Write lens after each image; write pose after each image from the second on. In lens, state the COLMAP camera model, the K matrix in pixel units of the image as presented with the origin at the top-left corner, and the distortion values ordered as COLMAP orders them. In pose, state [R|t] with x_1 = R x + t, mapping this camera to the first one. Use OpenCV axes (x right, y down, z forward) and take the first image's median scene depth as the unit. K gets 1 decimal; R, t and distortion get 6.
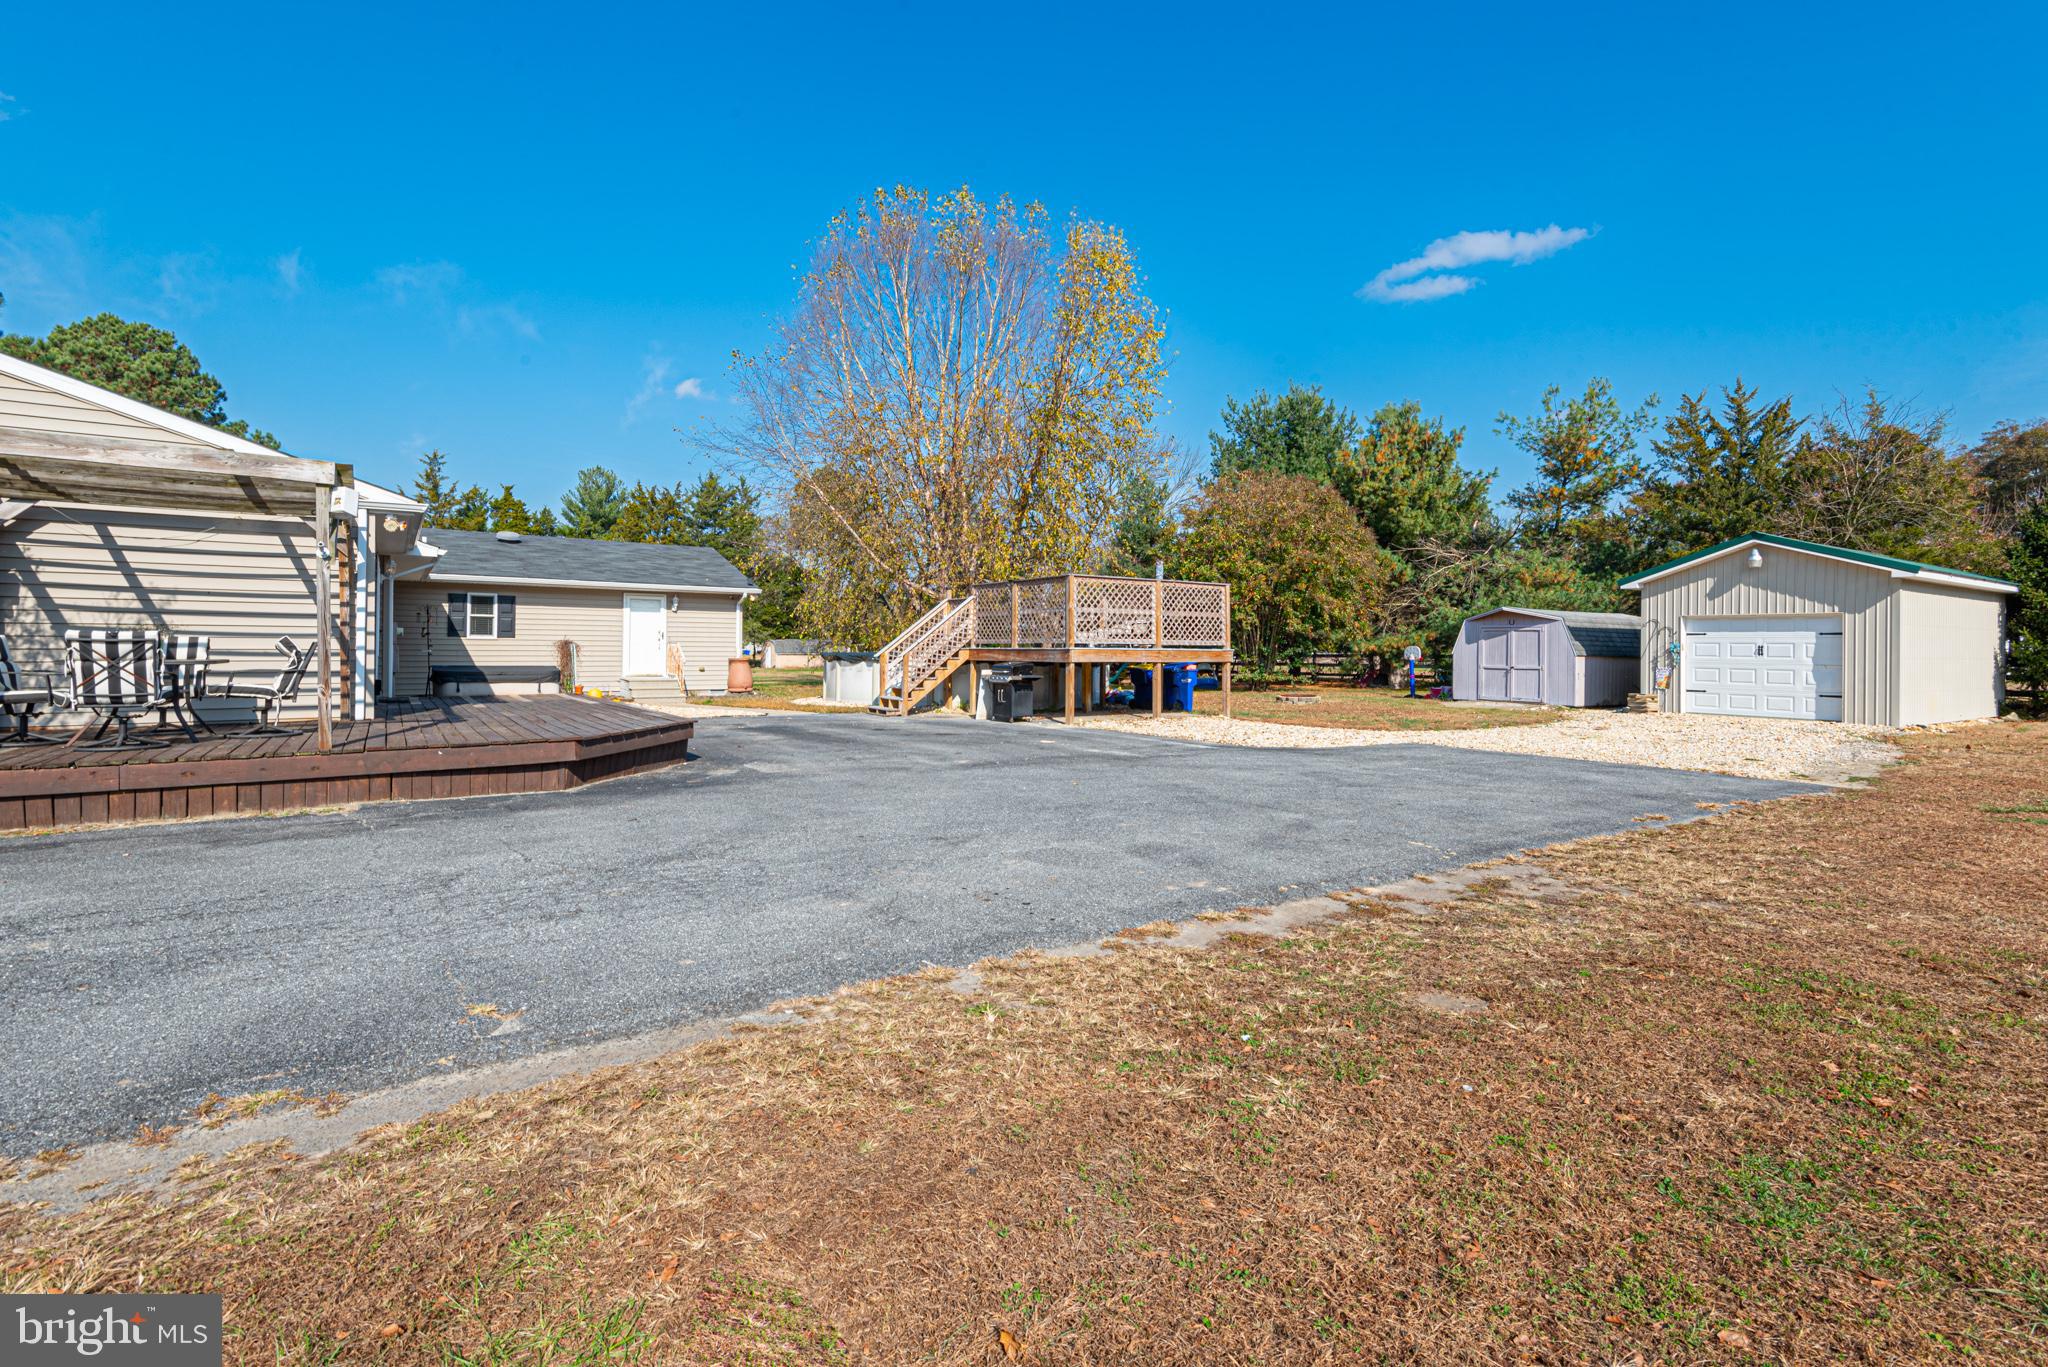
lens RADIAL K [[923.3, 0, 1024.6], [0, 923.3, 645.3], [0, 0, 1]] dist [0.021542, -0.012352]
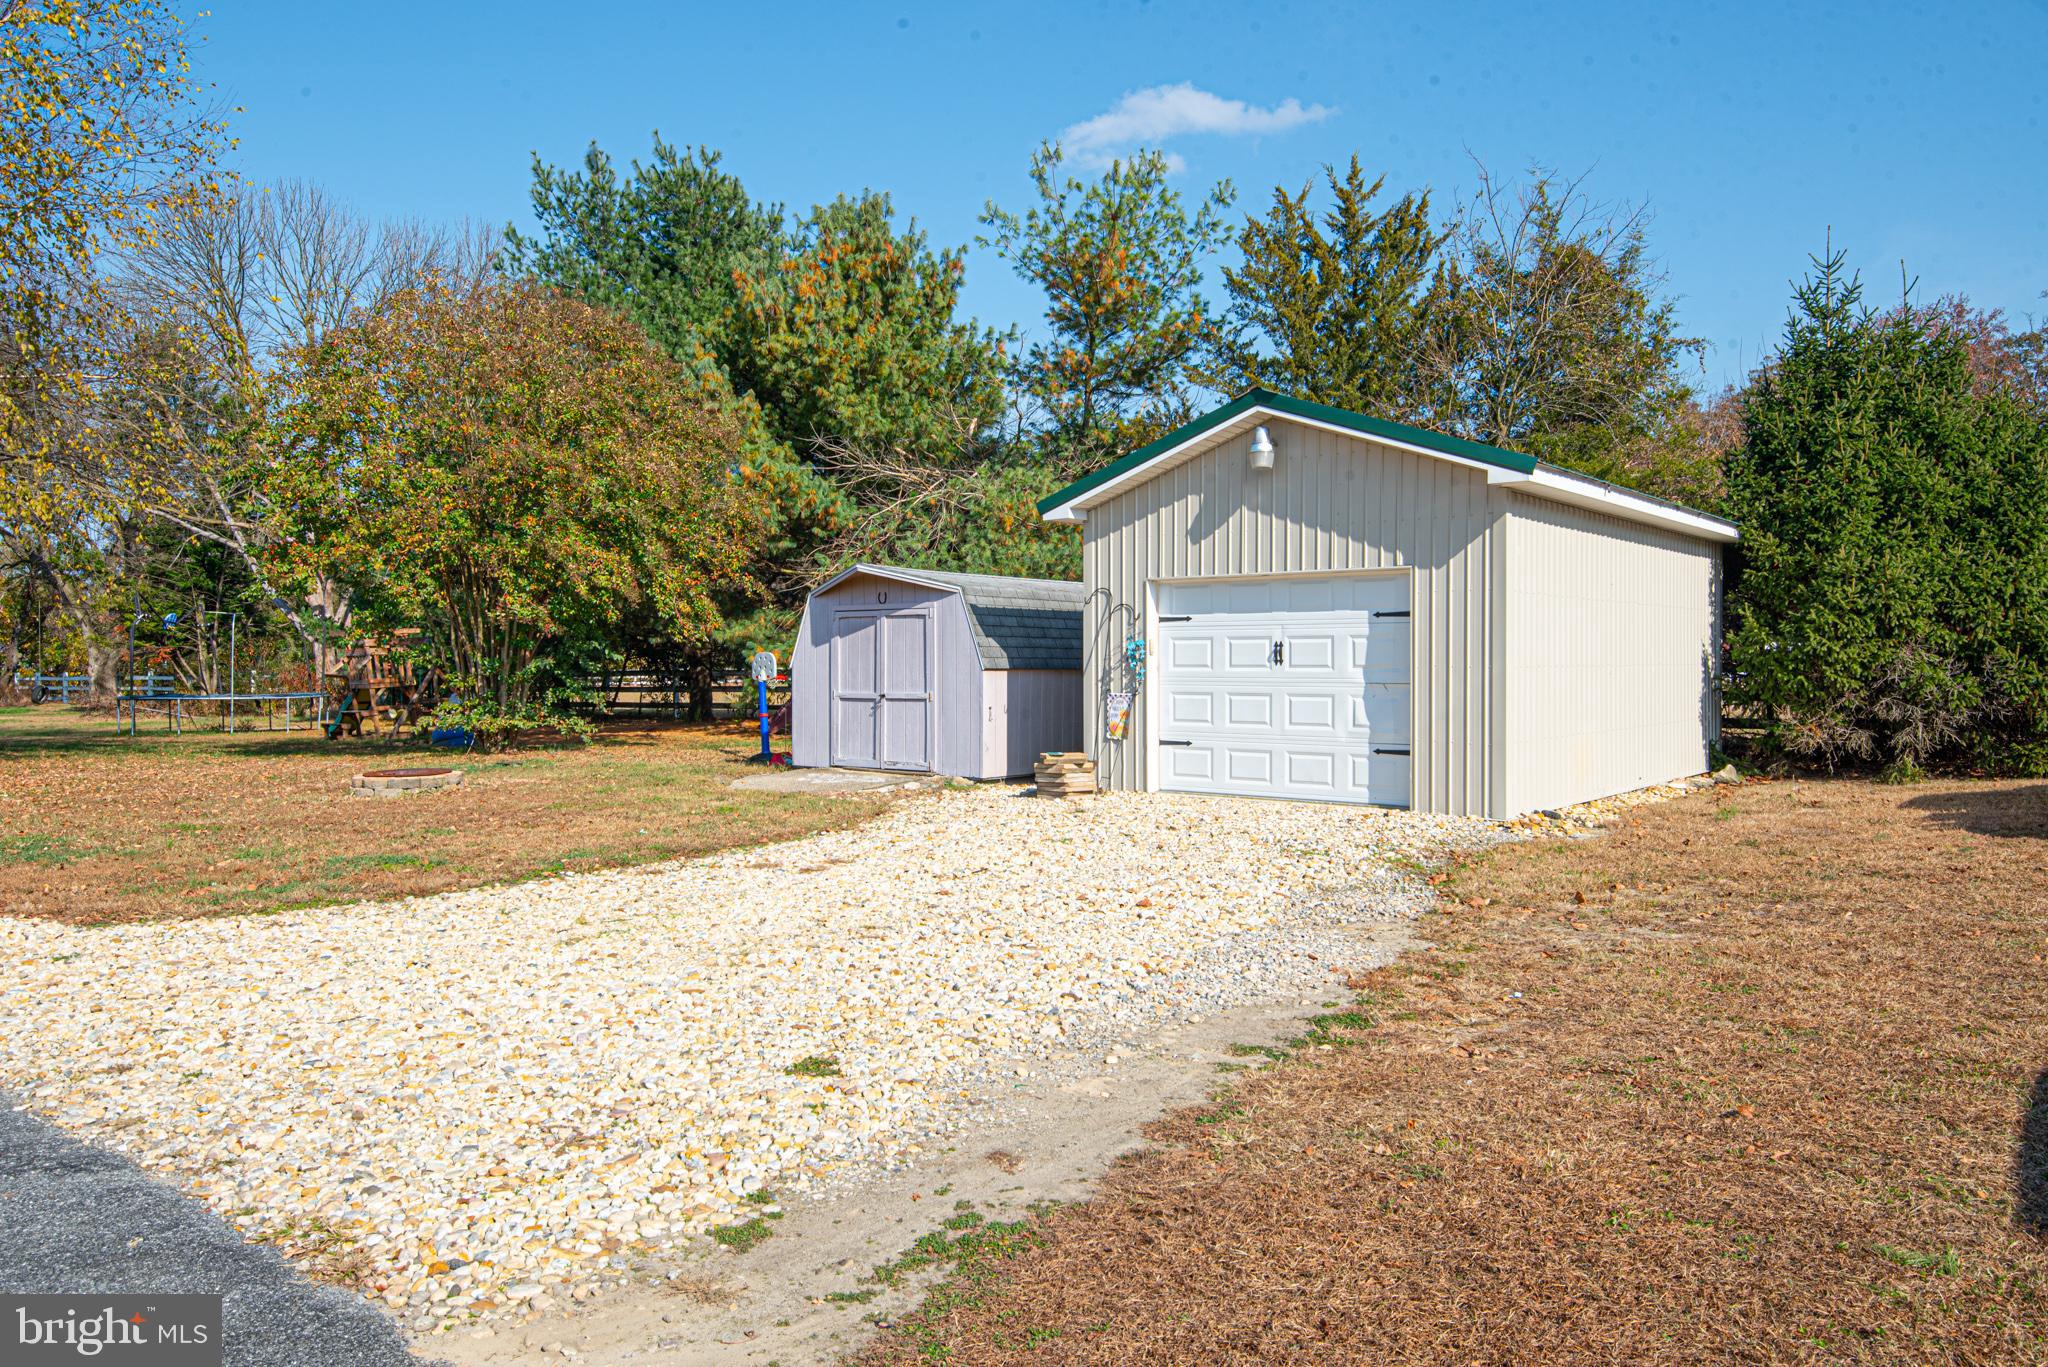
lens RADIAL K [[1396.4, 0, 1024.0], [0, 1396.4, 683.5], [0, 0, 1]] dist [0.058677, 0.000147]
pose [[0.948461, -0.015737, 0.316502, 0.368888], [0.009650, 0.999737, 0.020791, 0.004120], [-0.316746, -0.016665, 0.948364, 0.314943]]
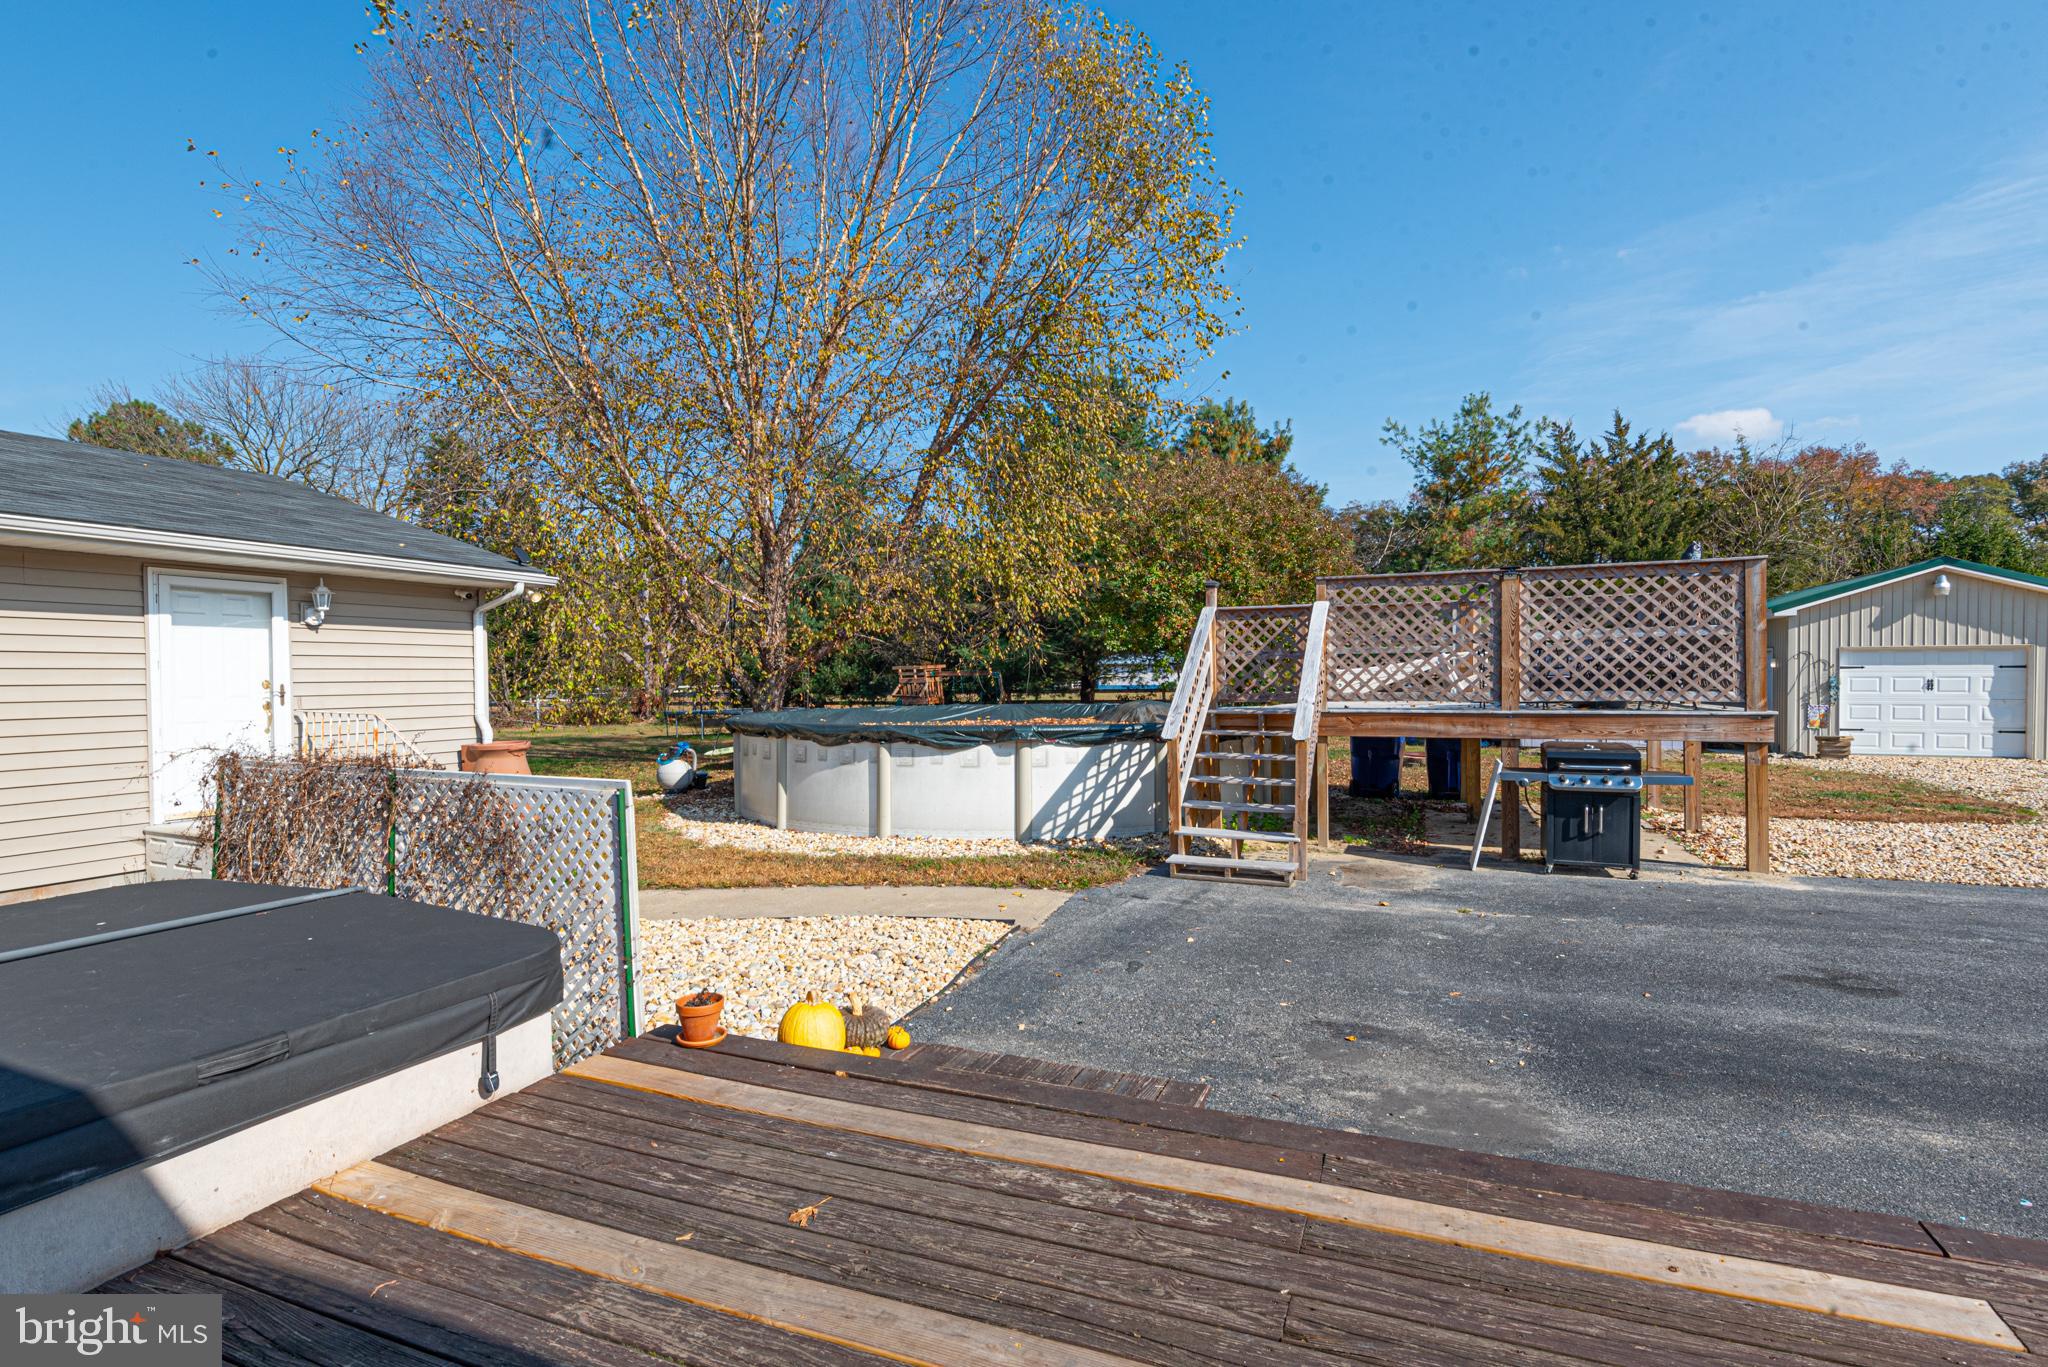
lens RADIAL K [[923.7, 0, 1024.0], [0, 923.7, 683.5], [0, 0, 1]] dist [0.035648, -0.000101]
pose [[0.815139, -0.021793, 0.578855, -0.410527], [0.010916, 0.999692, 0.022265, -0.021846], [-0.579162, -0.011831, 0.815126, 0.605873]]
